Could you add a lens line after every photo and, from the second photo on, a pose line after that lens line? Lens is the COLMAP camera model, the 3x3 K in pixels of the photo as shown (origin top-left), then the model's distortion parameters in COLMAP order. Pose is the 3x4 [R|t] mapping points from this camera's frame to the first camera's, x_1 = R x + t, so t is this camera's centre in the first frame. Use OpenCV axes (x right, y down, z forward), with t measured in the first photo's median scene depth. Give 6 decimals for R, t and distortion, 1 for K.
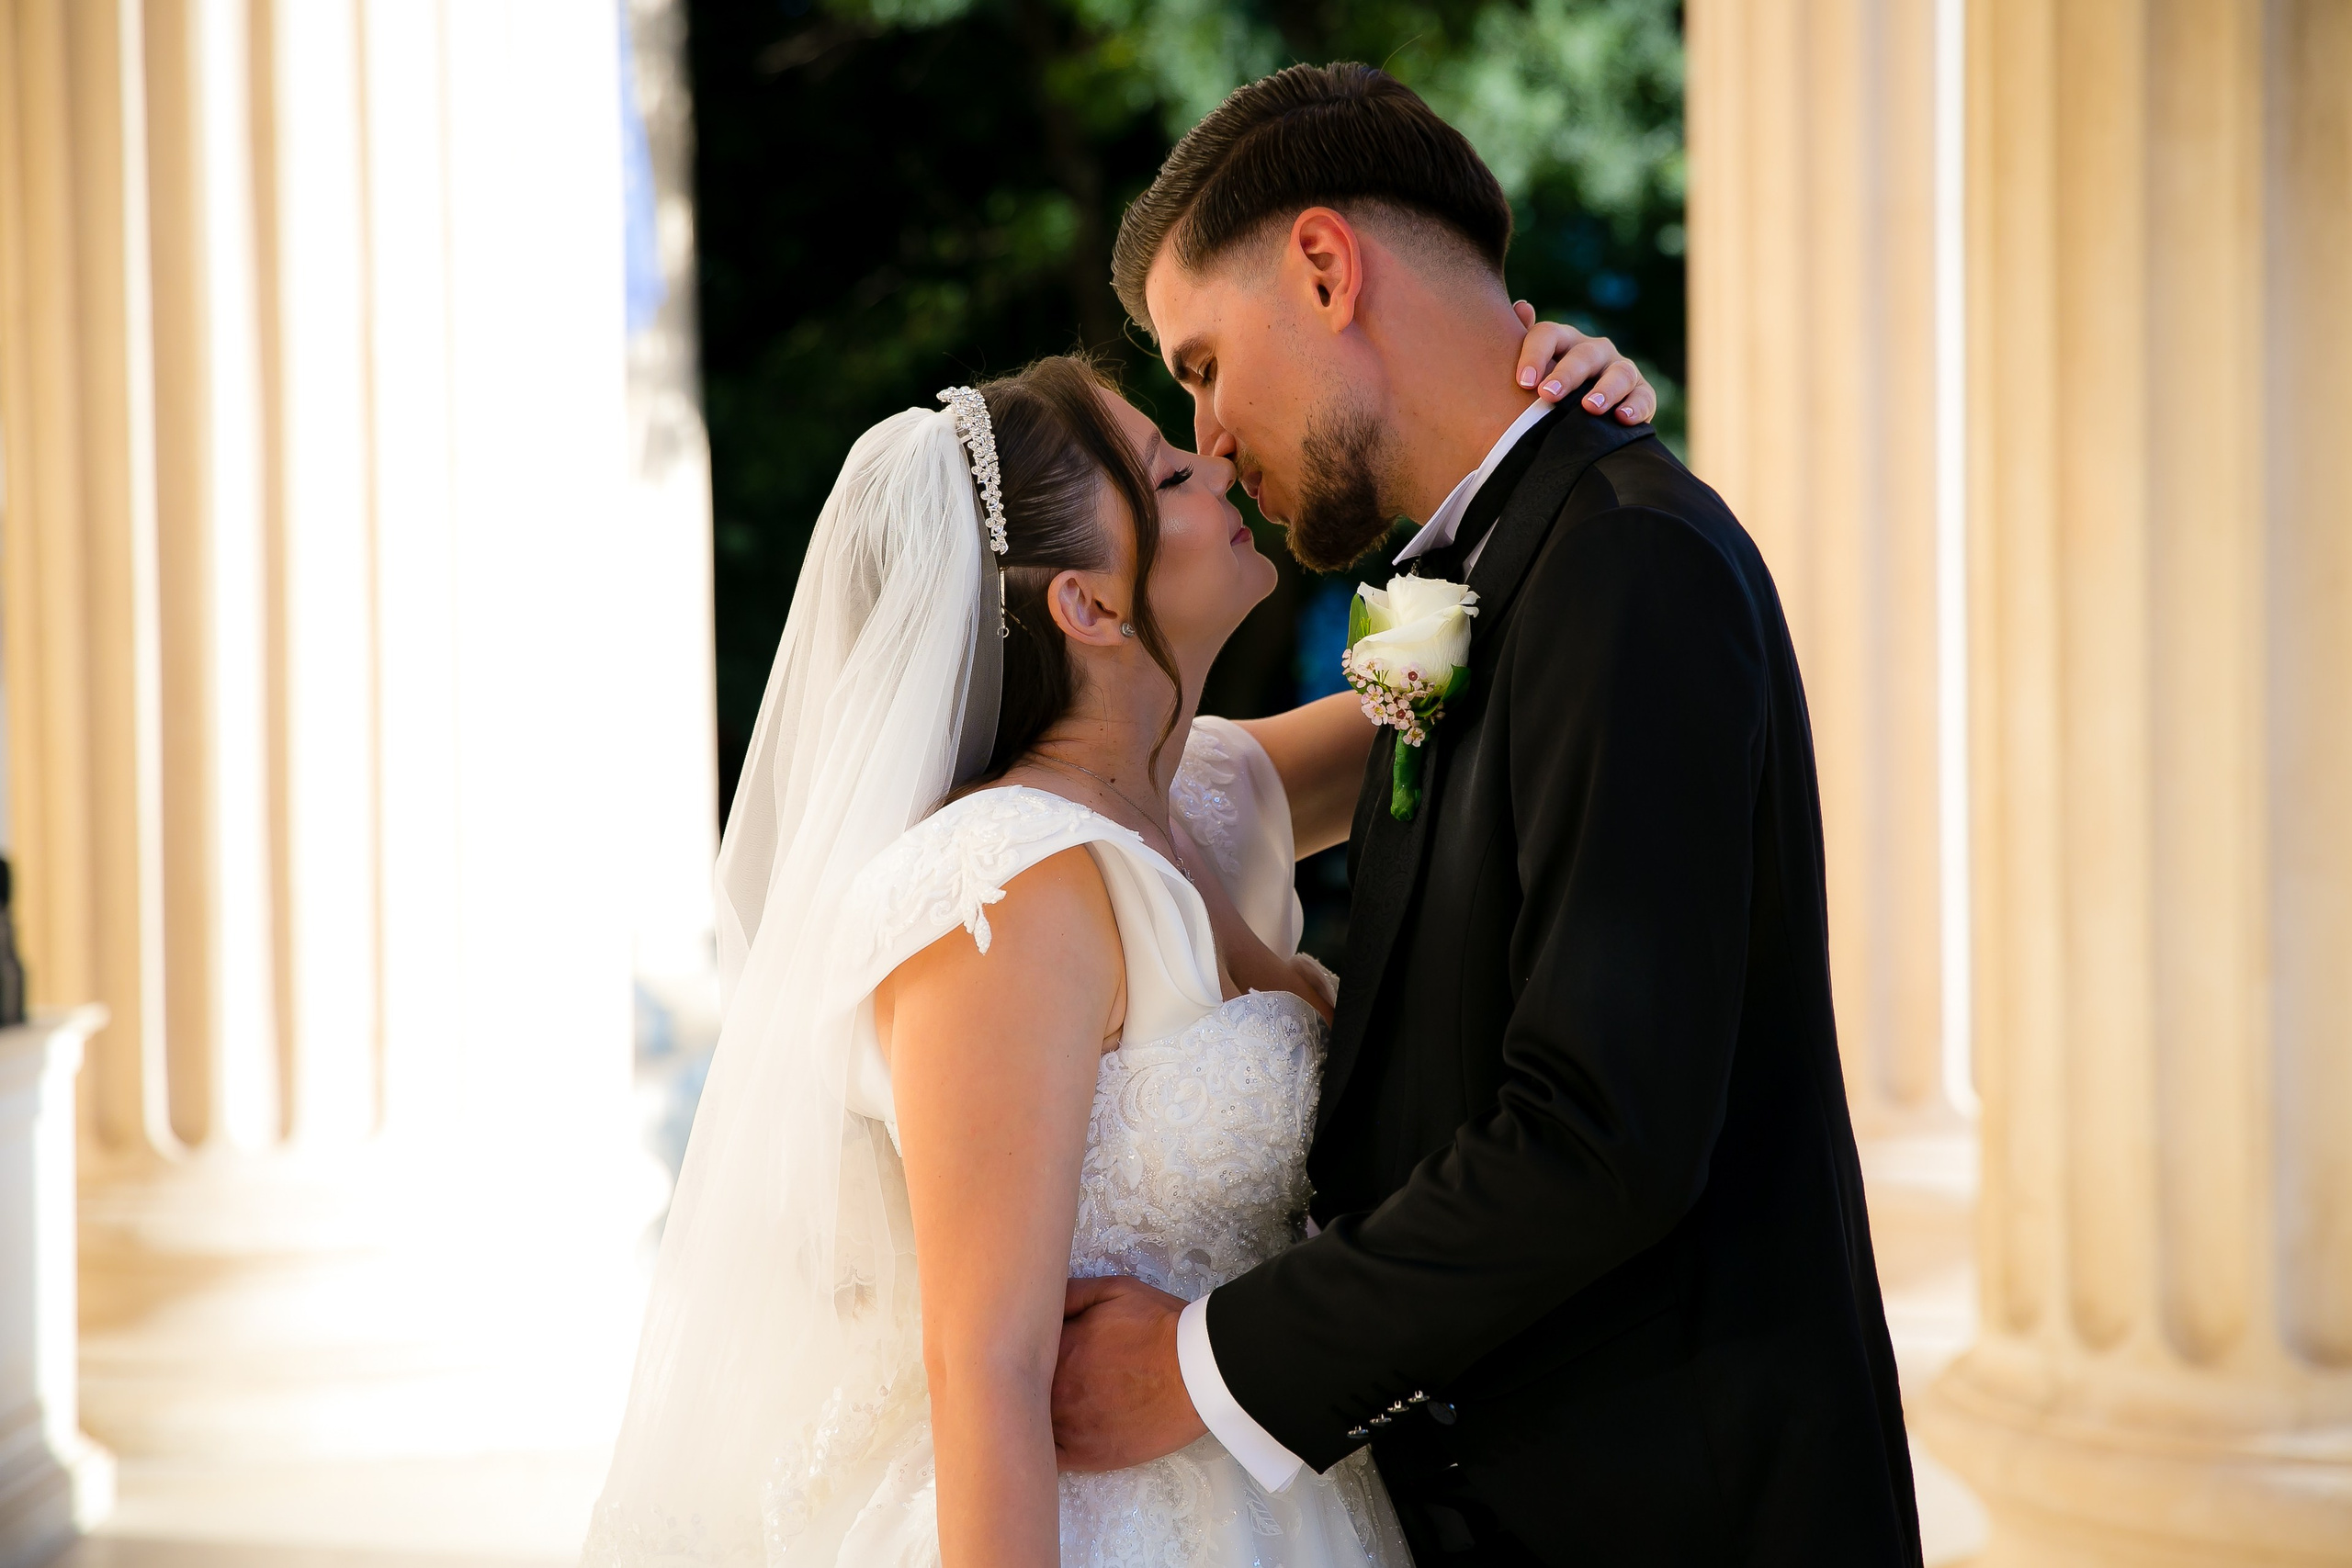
lens RADIAL K [[4497.1, 0, 1297.2], [0, 4497.1, 784.1], [0, 0, 1]] dist [0.320264, -1.763245]
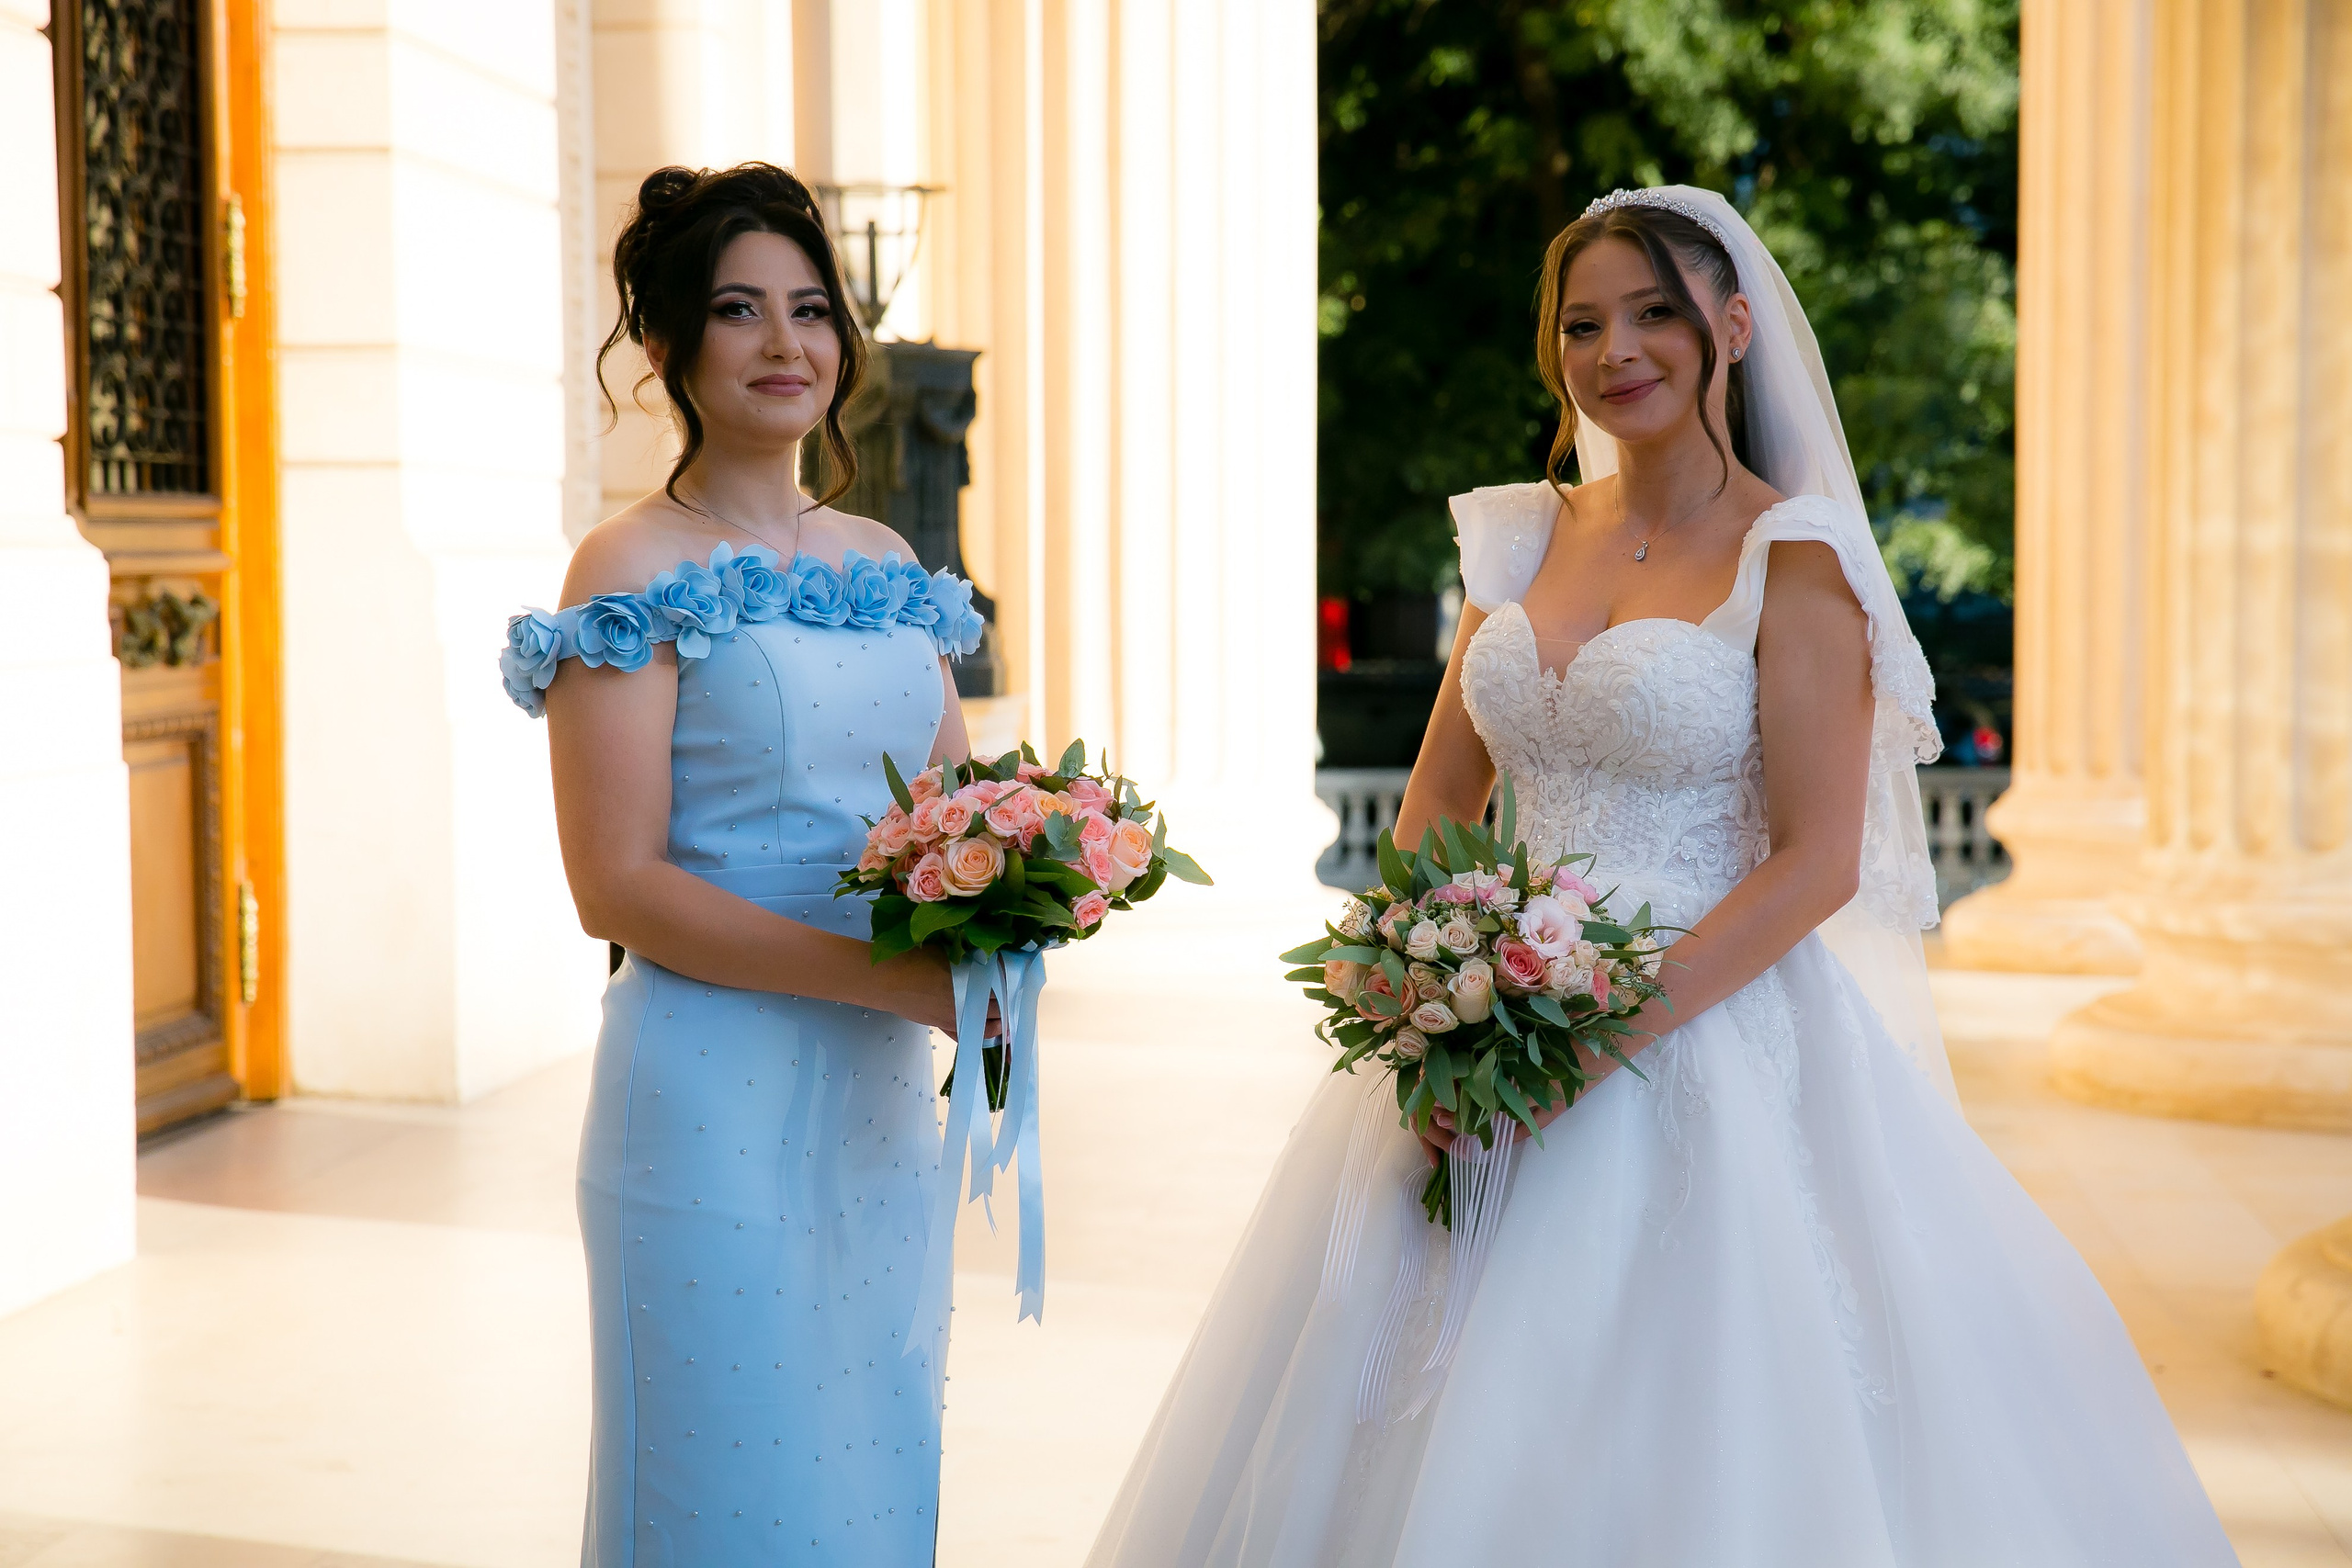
lens RADIAL K [[4543.9, 0, 1177.5], [0, 4543.9, 785.2], [0, 0, 1]] dist [0.220064, 0.185995]
pose [[0.993976, 0.016383, -0.108367, -0.028913], [-0.012893, 0.999378, 0.032822, 0.028210], [0.108838, -0.031227, 0.993569, -0.675213]]
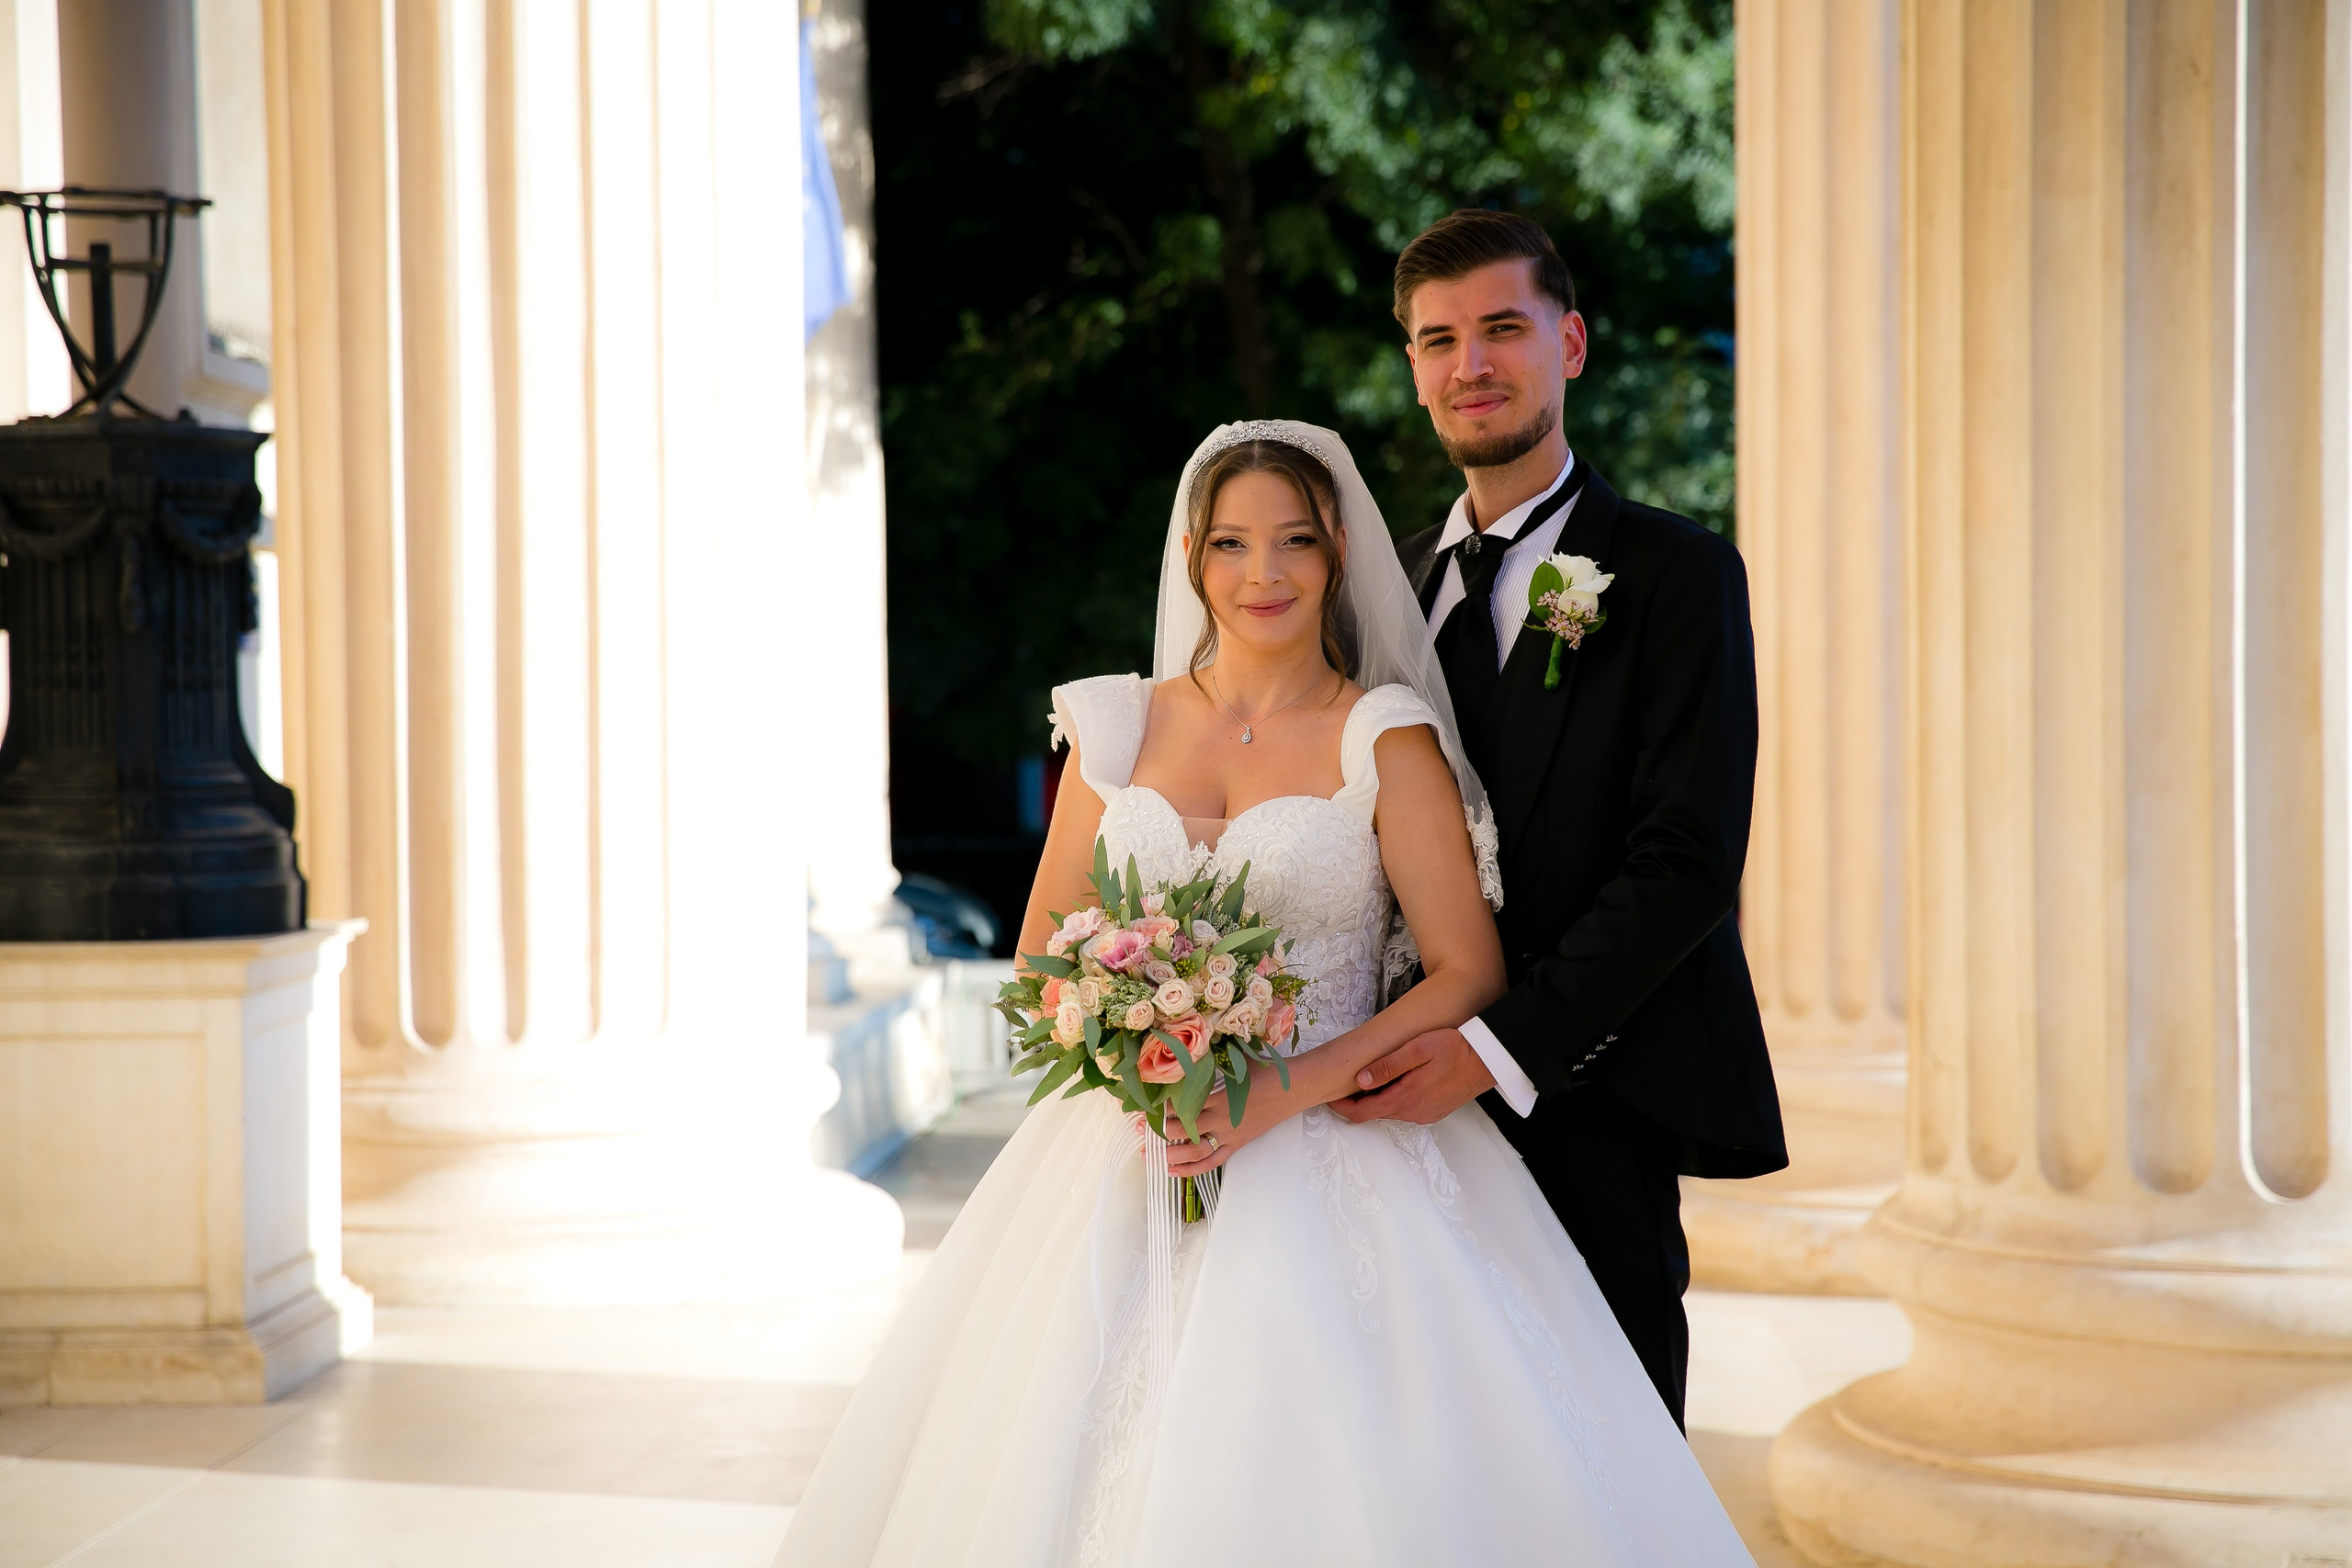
lens RADIAL K [[4502.5, 0, 1173.8], [0, 4502.5, 752.0], [0, 0, 1]] dist [0.255533, -0.037350]
pose [[0.997822, 0.005625, -0.065717, 0.025719], [-0.006197, 0.999945, -0.008505, 0.014651], [0.065665, 0.008894, 0.997802, -0.171319]]
